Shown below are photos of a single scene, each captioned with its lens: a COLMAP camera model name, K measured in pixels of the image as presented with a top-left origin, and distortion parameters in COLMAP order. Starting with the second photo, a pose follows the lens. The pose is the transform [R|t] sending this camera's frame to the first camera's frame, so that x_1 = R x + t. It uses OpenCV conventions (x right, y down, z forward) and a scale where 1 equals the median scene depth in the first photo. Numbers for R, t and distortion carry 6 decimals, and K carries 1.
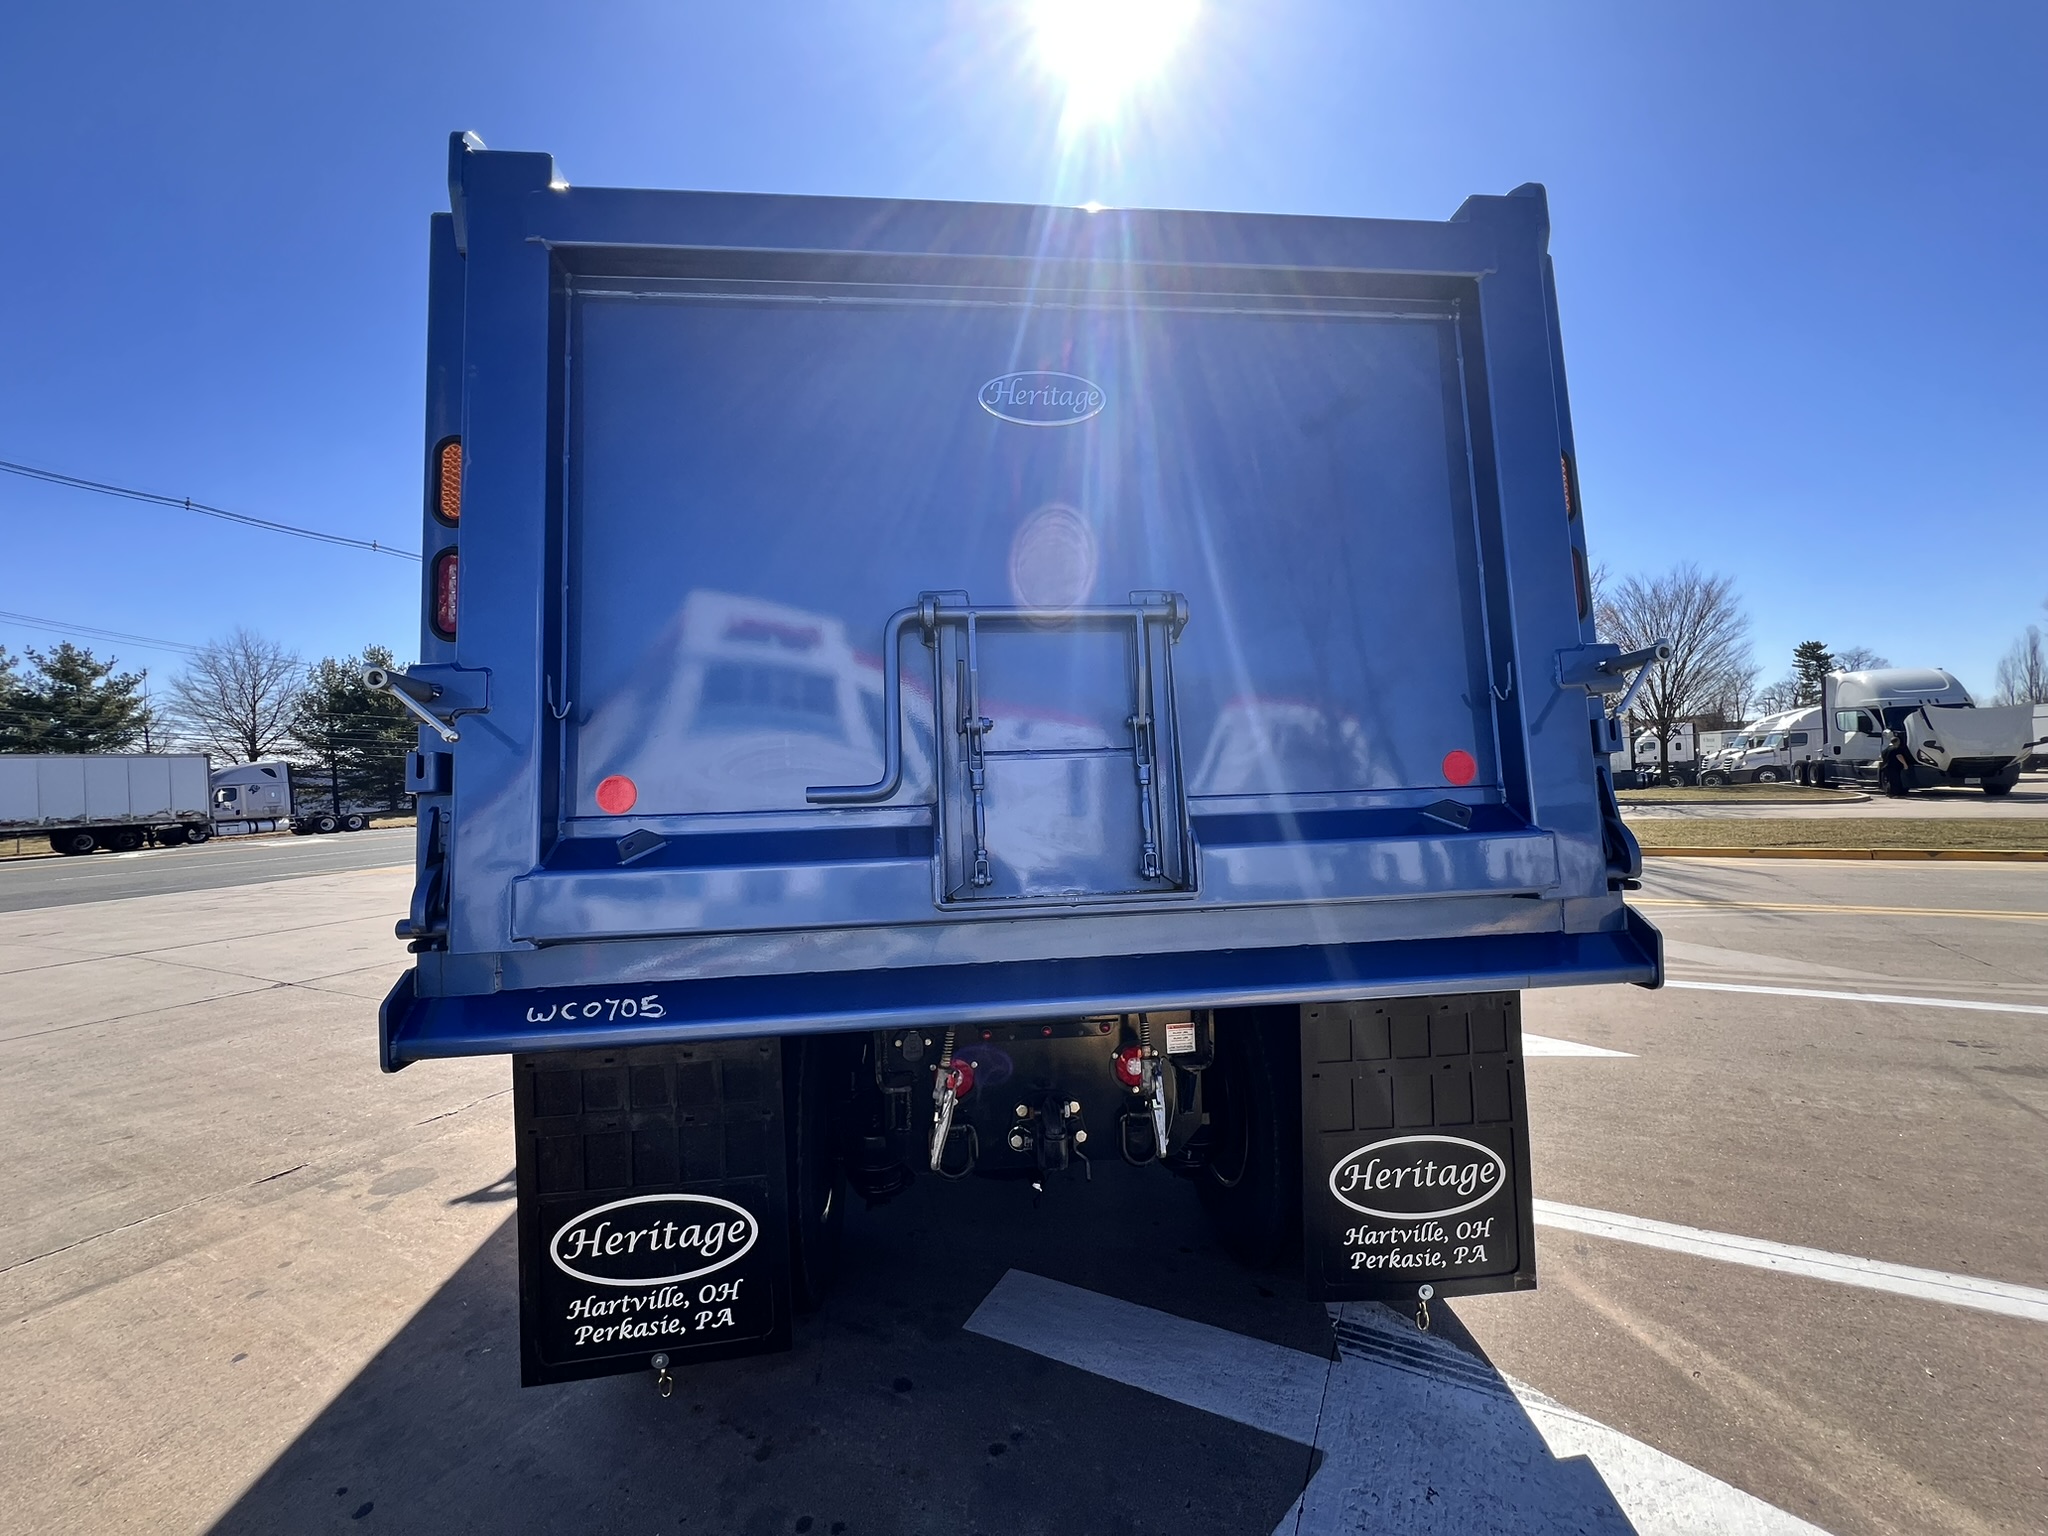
lens RADIAL K [[812.0, 0, 1017.3], [0, 812.0, 765.8], [0, 0, 1]] dist [-0.002878, -0.000067]
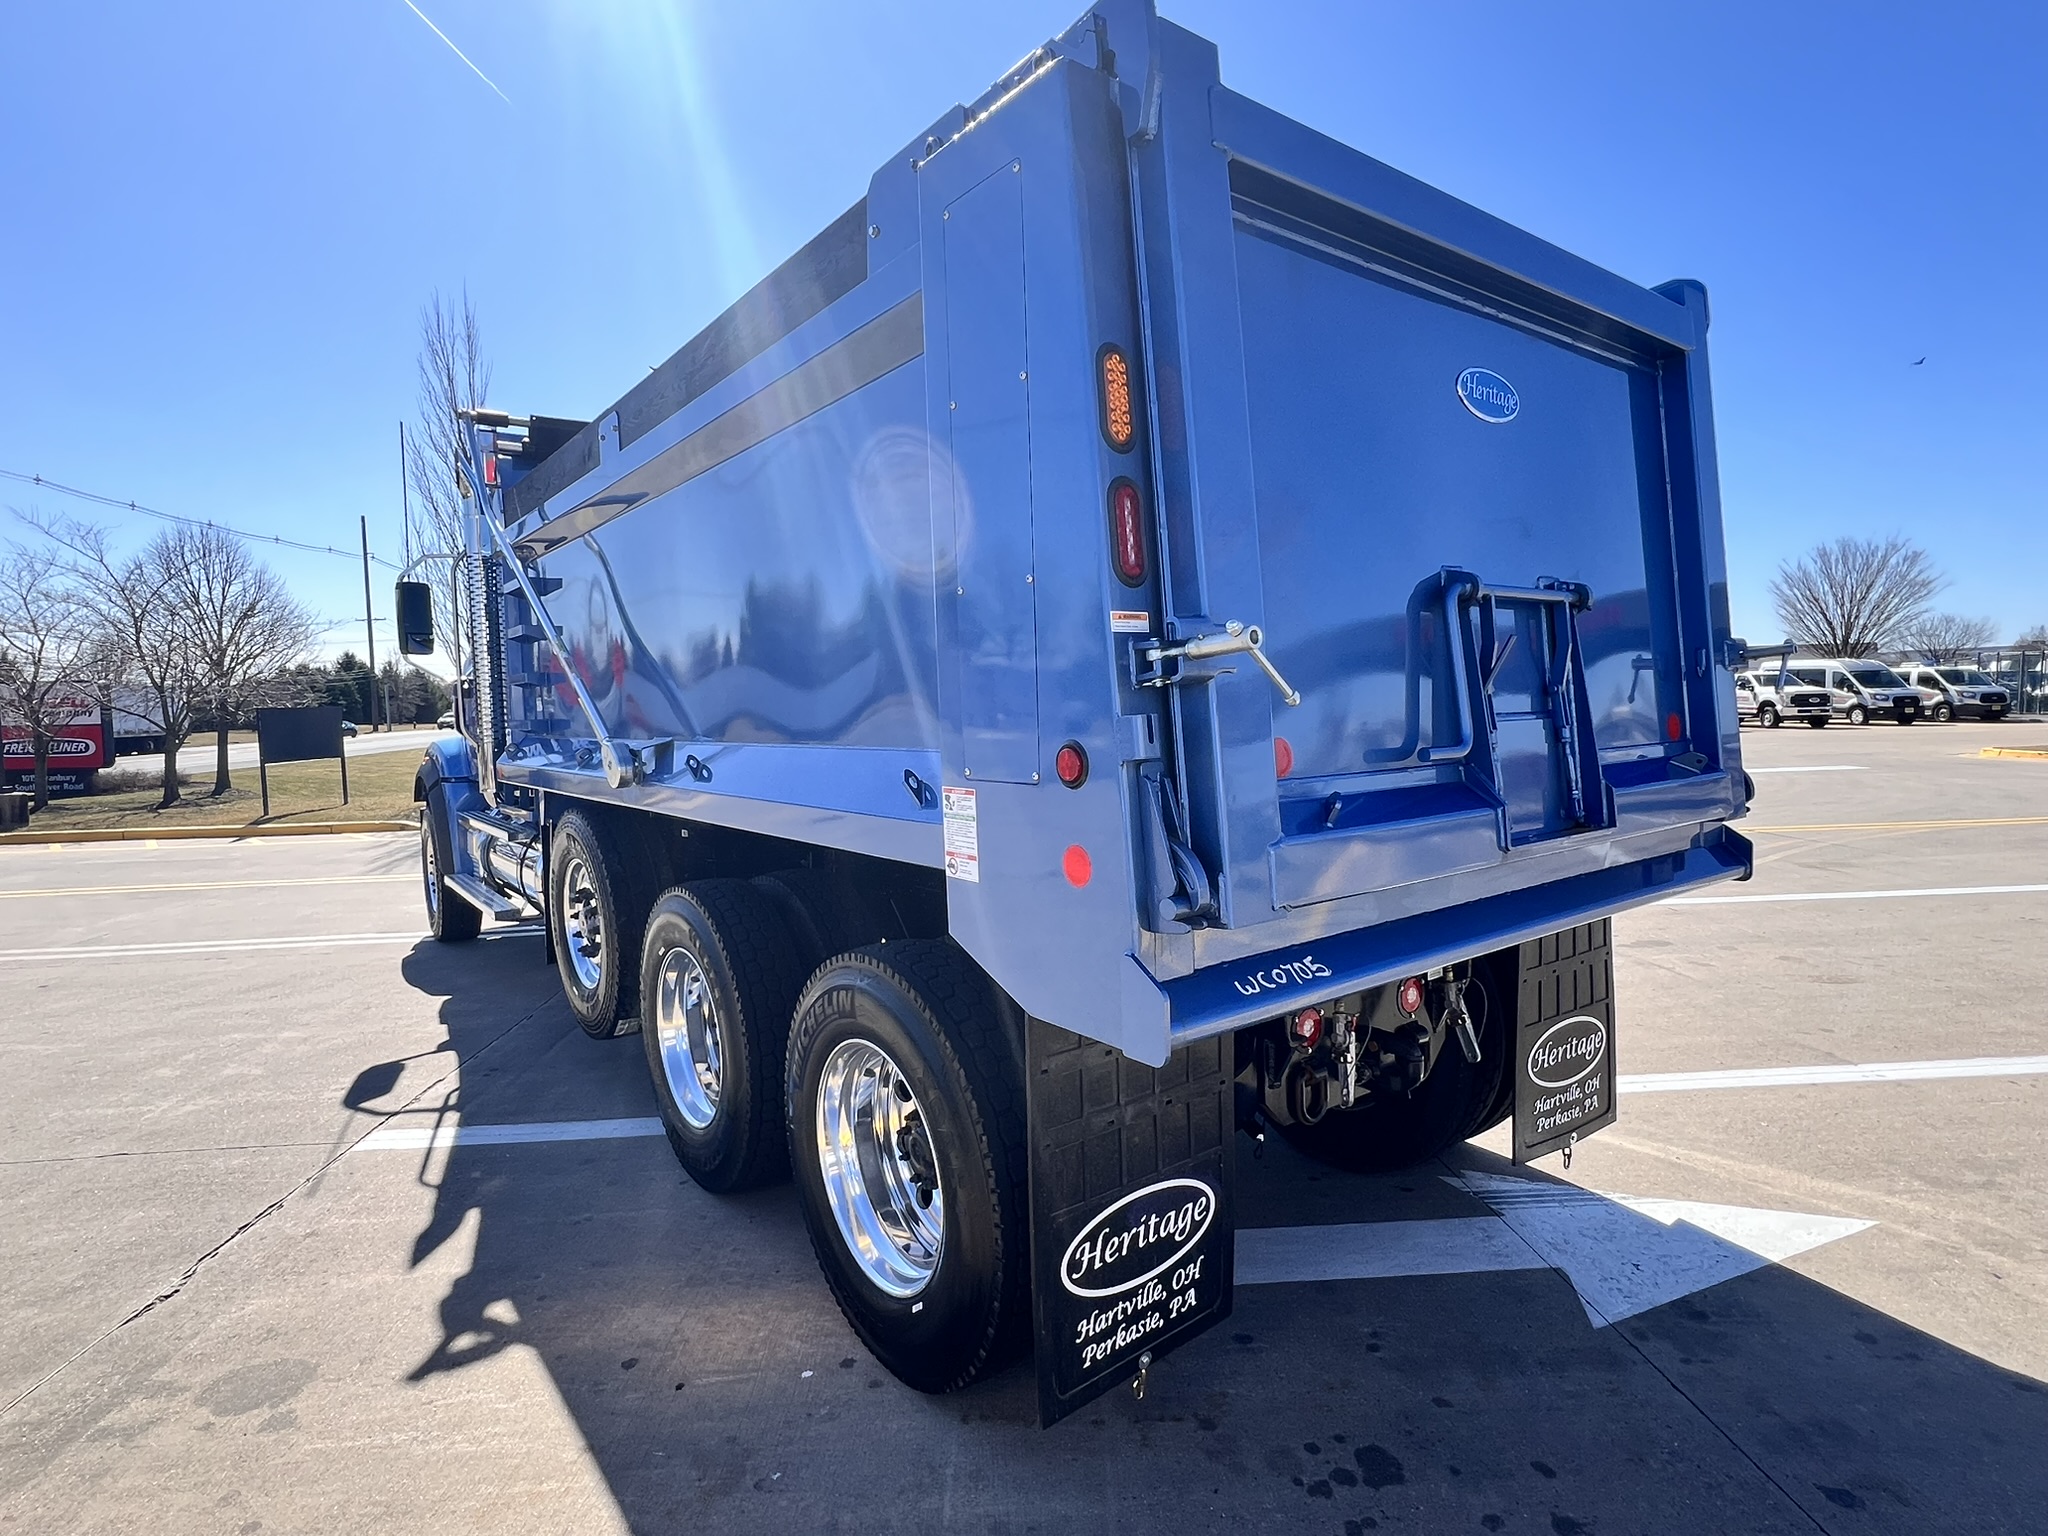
lens RADIAL K [[1049.7, 0, 1024.0], [0, 1049.7, 768.0], [0, 0, 1]] dist [-0.005820, 0.001063]
pose [[0.858702, -0.020635, 0.512059, -1.162477], [-0.008034, 0.998524, 0.053711, -0.013799], [-0.512412, -0.050236, 0.857269, 0.066625]]
